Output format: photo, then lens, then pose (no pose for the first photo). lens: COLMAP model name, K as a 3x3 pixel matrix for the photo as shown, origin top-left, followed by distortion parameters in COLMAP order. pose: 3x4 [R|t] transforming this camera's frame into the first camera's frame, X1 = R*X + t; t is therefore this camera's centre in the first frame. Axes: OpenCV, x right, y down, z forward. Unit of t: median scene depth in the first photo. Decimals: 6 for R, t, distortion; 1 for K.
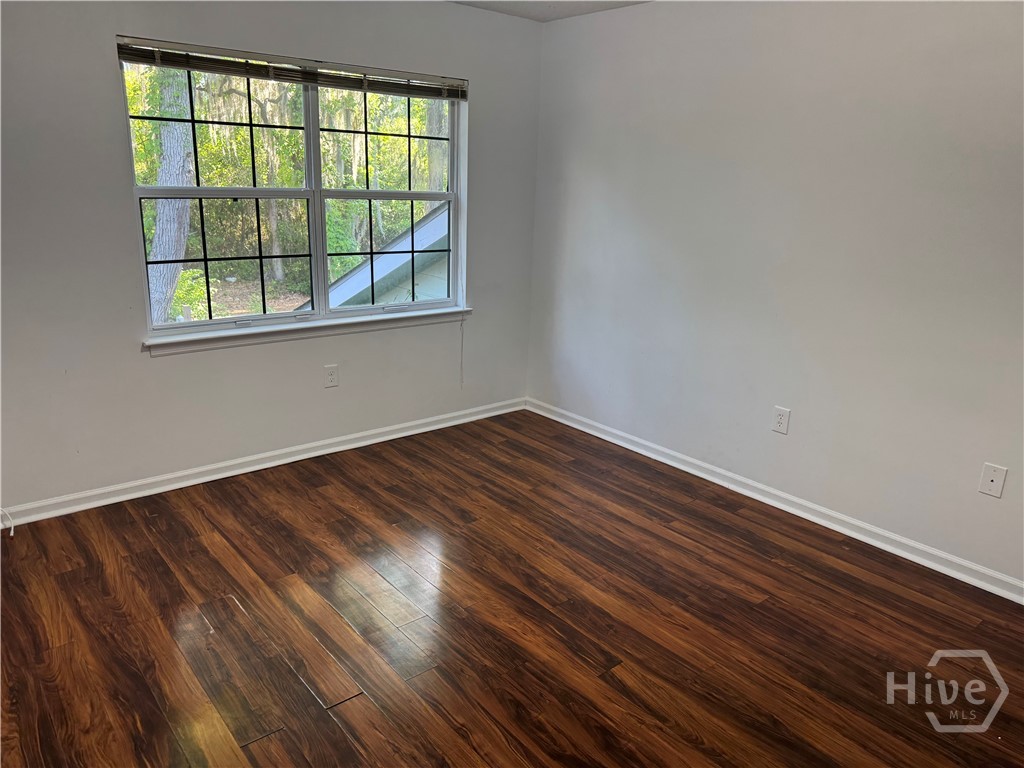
lens RADIAL K [[722.2, 0, 512.0], [0, 722.2, 384.0], [0, 0, 1]] dist [-0.000923, -0.000126]
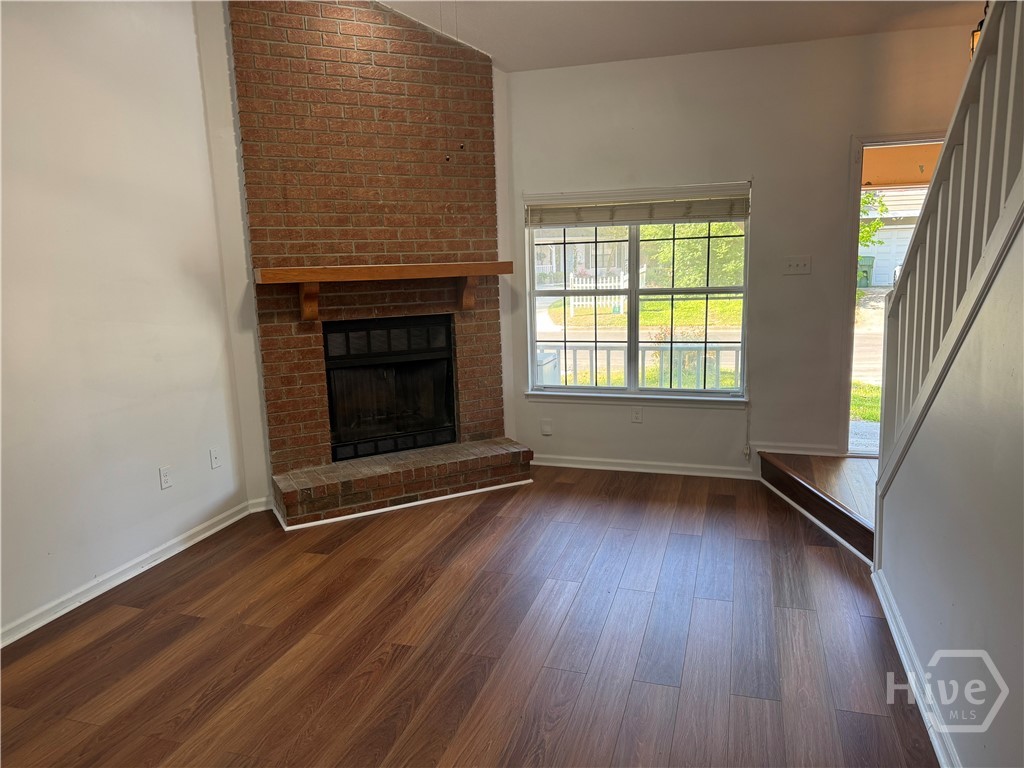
lens RADIAL K [[722.2, 0, 512.0], [0, 722.2, 384.0], [0, 0, 1]] dist [-0.000923, -0.000126]
pose [[0.527054, 0.108374, -0.842893, 0.703944], [-0.190520, 0.981658, 0.007085, -0.077477], [0.828201, 0.156854, 0.538034, 0.187005]]
